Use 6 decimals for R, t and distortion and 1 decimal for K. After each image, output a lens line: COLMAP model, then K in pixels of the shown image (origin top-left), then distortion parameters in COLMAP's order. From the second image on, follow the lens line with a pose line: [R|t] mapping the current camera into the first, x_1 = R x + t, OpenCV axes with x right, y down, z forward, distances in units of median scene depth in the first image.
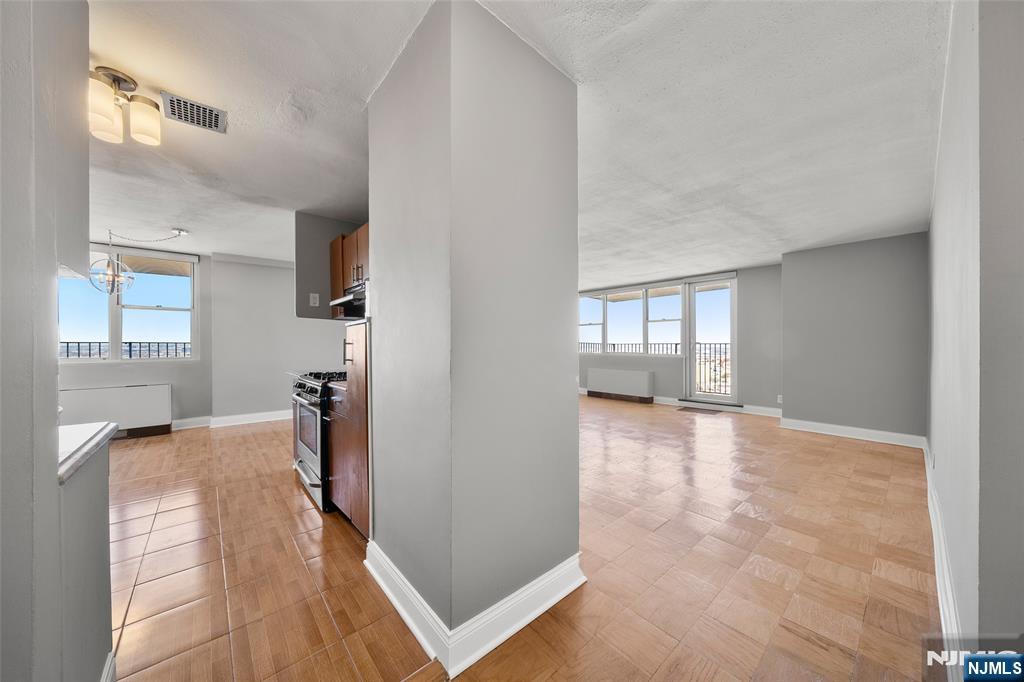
lens RADIAL K [[352.3, 0, 509.3], [0, 352.3, 340.1], [0, 0, 1]] dist [0.003042, -0.000205]
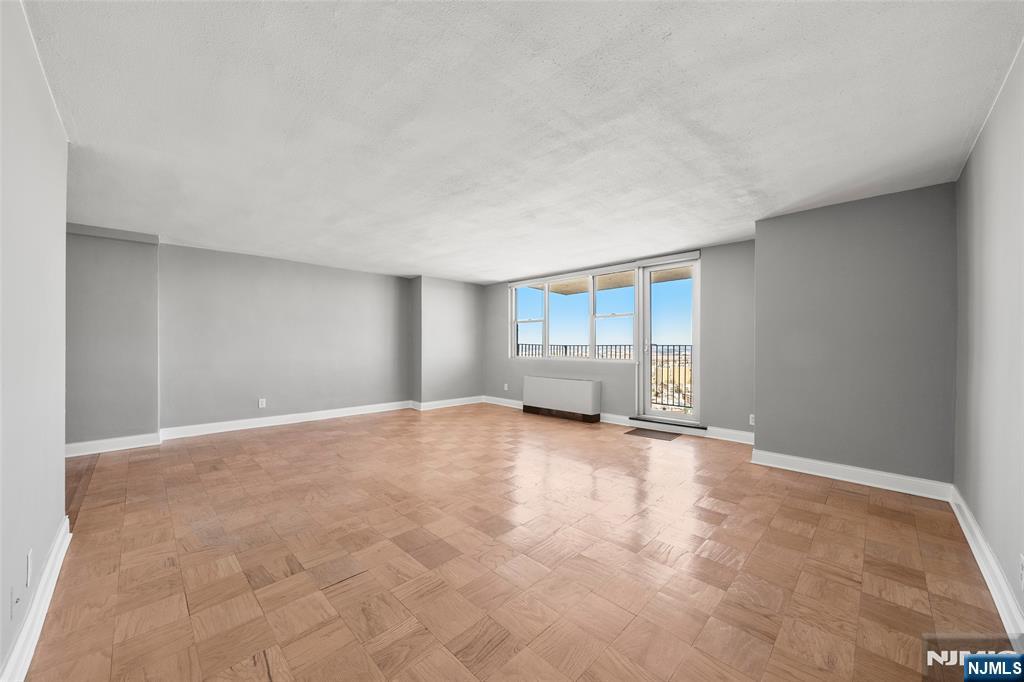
lens RADIAL K [[373.4, 0, 514.2], [0, 373.4, 344.5], [0, 0, 1]] dist [-0.003142, 0.000498]
pose [[0.996954, -0.001269, 0.077981, 0.177198], [0.000601, 0.999963, 0.008599, 0.000338], [-0.077989, -0.008526, 0.996918, 0.221528]]
